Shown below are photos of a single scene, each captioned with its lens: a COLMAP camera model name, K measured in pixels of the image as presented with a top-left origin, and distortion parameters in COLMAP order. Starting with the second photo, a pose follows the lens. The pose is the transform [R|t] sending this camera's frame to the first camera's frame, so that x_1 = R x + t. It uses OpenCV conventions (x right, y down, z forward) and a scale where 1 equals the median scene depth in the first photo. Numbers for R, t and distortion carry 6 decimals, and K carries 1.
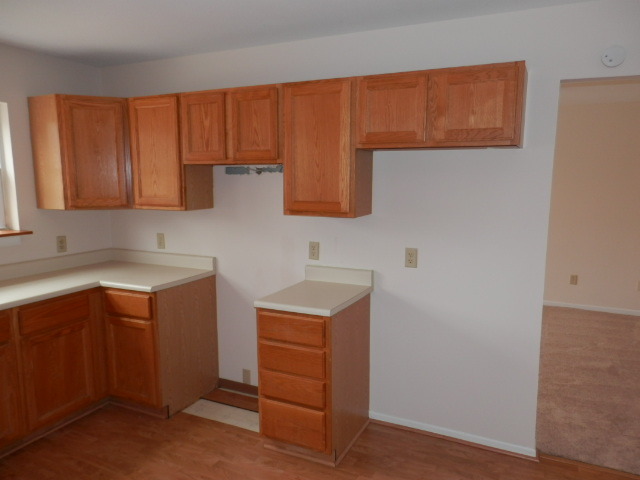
lens RADIAL K [[473.1, 0, 321.2], [0, 473.1, 240.7], [0, 0, 1]] dist [0.008710, 0.001473]
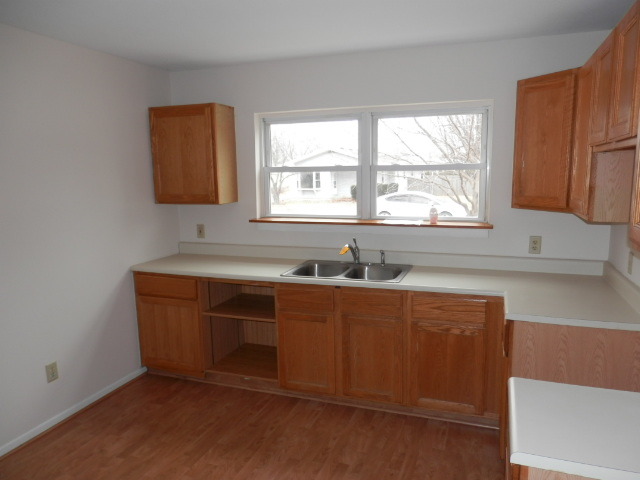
lens RADIAL K [[473.1, 0, 321.7], [0, 473.1, 241.2], [0, 0, 1]] dist [0.008710, 0.001473]
pose [[0.108051, 0.146237, -0.983331, 0.331765], [-0.119492, 0.983861, 0.133186, -0.078957], [0.986938, 0.103110, 0.123782, 0.533116]]
